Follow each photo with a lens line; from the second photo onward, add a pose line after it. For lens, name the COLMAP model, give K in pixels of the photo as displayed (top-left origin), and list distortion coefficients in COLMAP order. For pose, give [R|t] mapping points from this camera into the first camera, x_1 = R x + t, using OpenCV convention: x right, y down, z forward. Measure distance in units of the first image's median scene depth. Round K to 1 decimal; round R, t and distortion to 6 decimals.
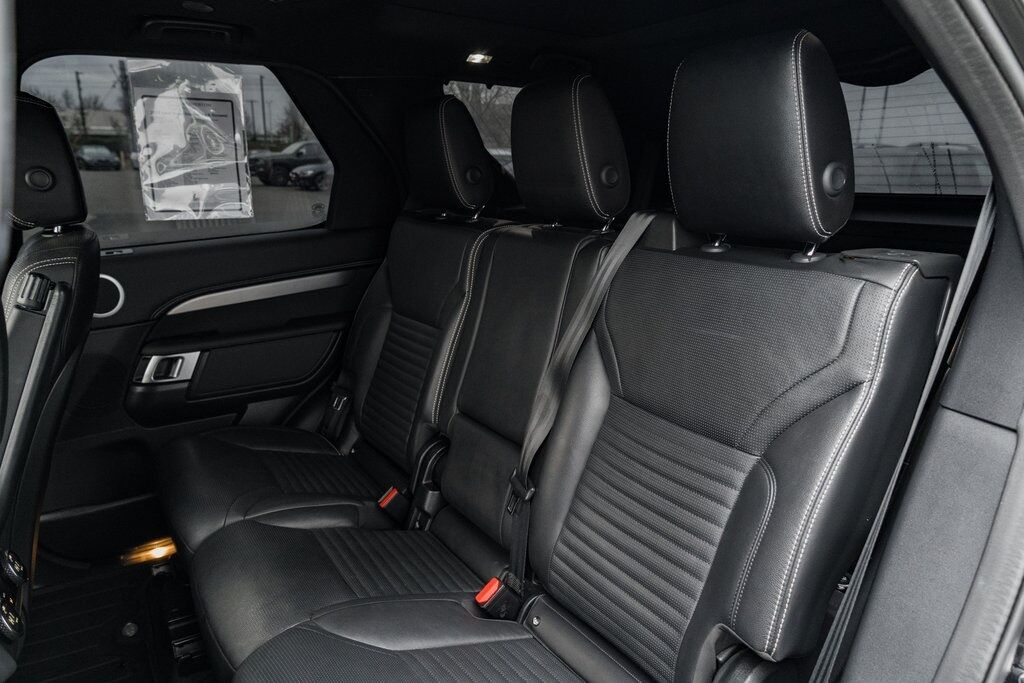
lens RADIAL K [[689.8, 0, 512.0], [0, 689.8, 341.5], [0, 0, 1]] dist [0.000951, 0.001317]
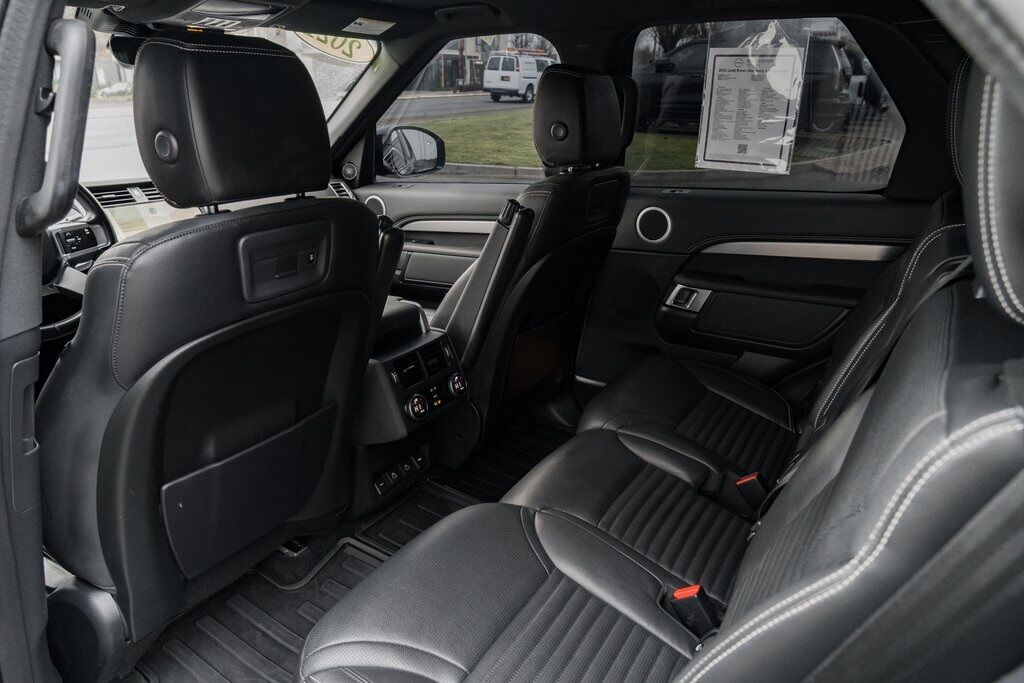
lens RADIAL K [[689.8, 0, 512.0], [0, 689.8, 341.5], [0, 0, 1]] dist [0.000951, 0.001317]
pose [[0.465441, 0.307214, -0.830051, 0.353132], [-0.231001, 0.947487, 0.221148, -0.081529], [0.854402, 0.088811, 0.511966, 0.173771]]
